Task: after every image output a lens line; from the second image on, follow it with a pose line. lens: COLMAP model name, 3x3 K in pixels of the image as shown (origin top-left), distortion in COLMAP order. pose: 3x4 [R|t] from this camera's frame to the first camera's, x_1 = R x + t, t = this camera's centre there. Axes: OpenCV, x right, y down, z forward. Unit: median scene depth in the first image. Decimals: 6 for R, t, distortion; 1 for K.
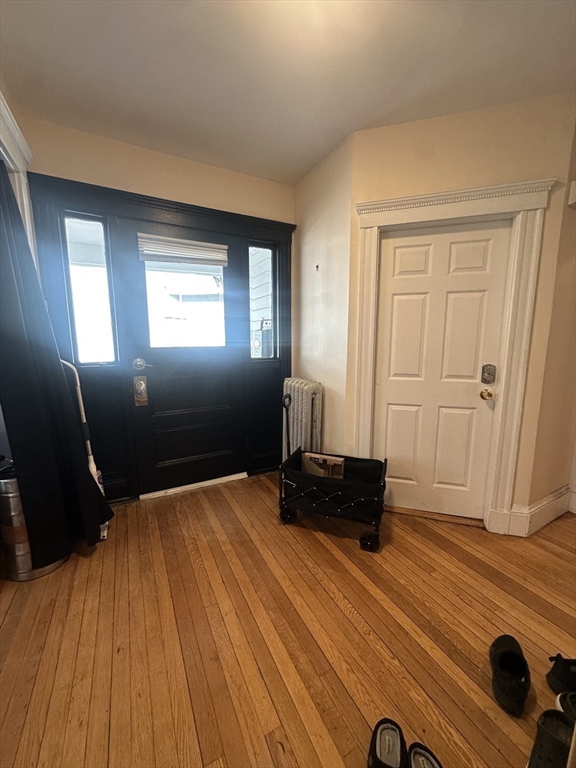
lens RADIAL K [[306.4, 0, 288.9], [0, 306.4, 383.7], [0, 0, 1]] dist [-0.013095, 0.000805]
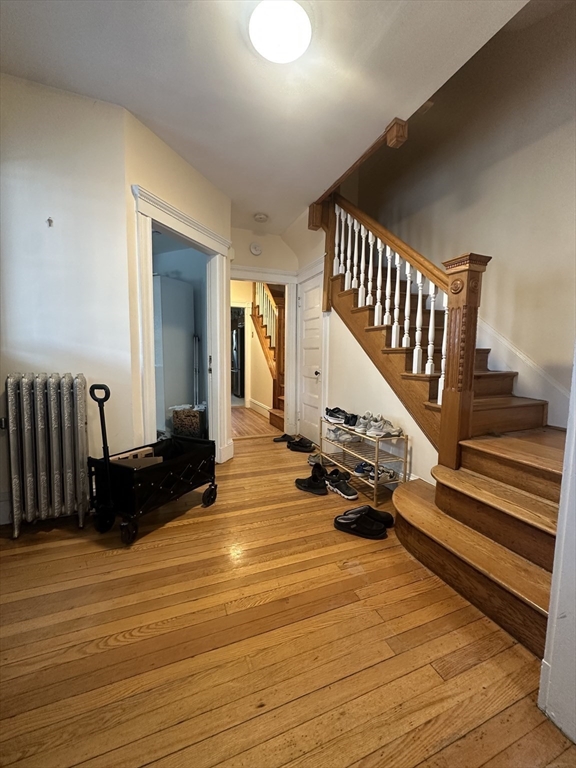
lens RADIAL K [[306.4, 0, 289.3], [0, 306.4, 384.4], [0, 0, 1]] dist [-0.013095, 0.000805]
pose [[0.100360, -0.090159, 0.990858, -0.847774], [0.127405, 0.988852, 0.077072, 0.040871], [-0.986760, 0.118506, 0.110728, 0.528142]]
